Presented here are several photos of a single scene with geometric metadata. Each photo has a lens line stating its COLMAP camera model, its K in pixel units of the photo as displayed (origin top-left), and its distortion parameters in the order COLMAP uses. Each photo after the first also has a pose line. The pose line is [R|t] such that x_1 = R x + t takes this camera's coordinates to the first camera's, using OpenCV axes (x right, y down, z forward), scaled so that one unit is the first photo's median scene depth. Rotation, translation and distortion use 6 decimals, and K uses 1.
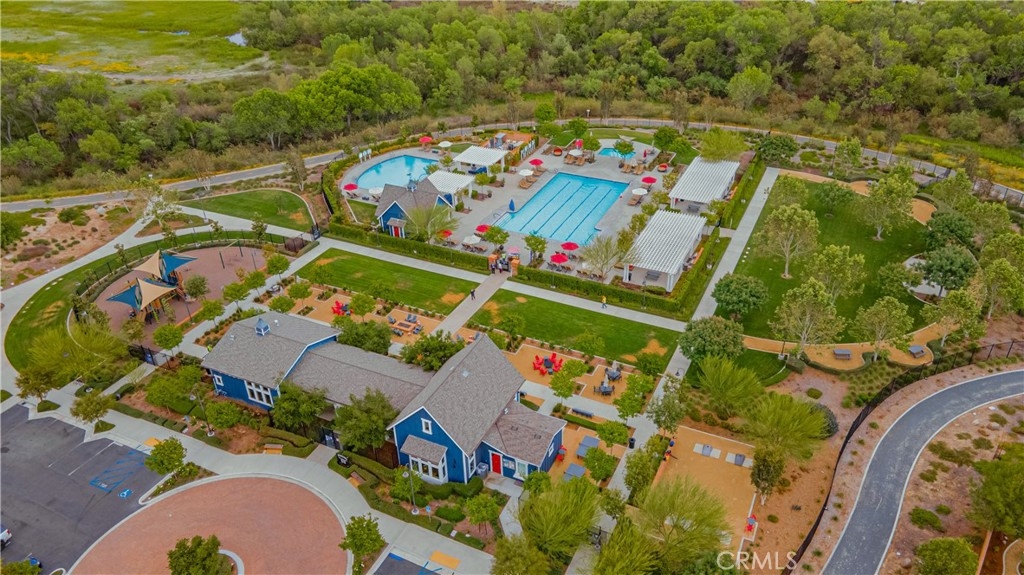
lens RADIAL K [[742.2, 0, 512.0], [0, 742.2, 287.5], [0, 0, 1]] dist [0.051681, 0.000008]
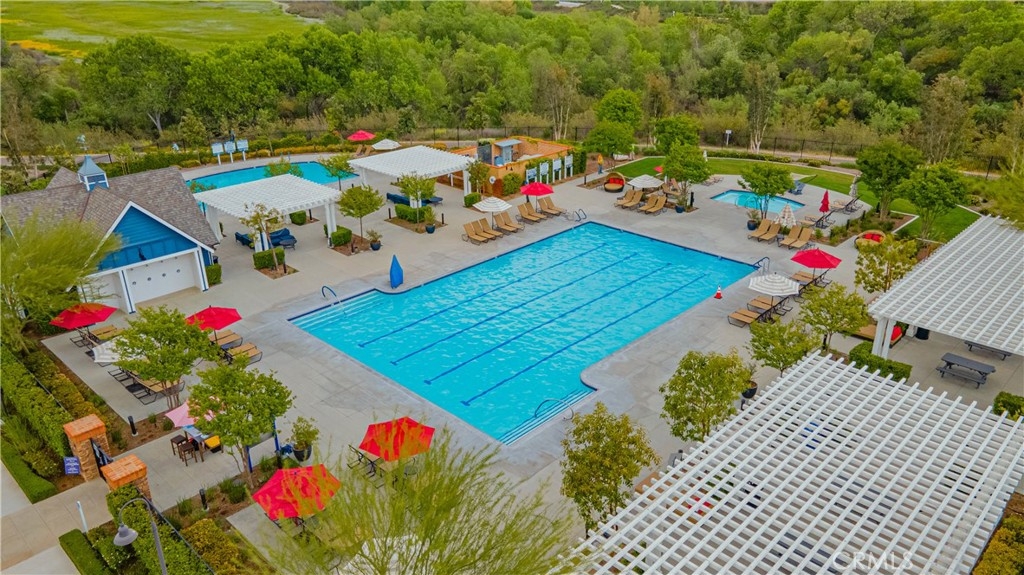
lens RADIAL K [[733.8, 0, 512.0], [0, 733.8, 287.5], [0, 0, 1]] dist [0.087048, 0.002929]
pose [[0.951939, 0.137912, -0.273482, 0.155894], [-0.173510, 0.978618, -0.110459, -0.075563], [0.252401, 0.152602, 0.955514, 0.684476]]
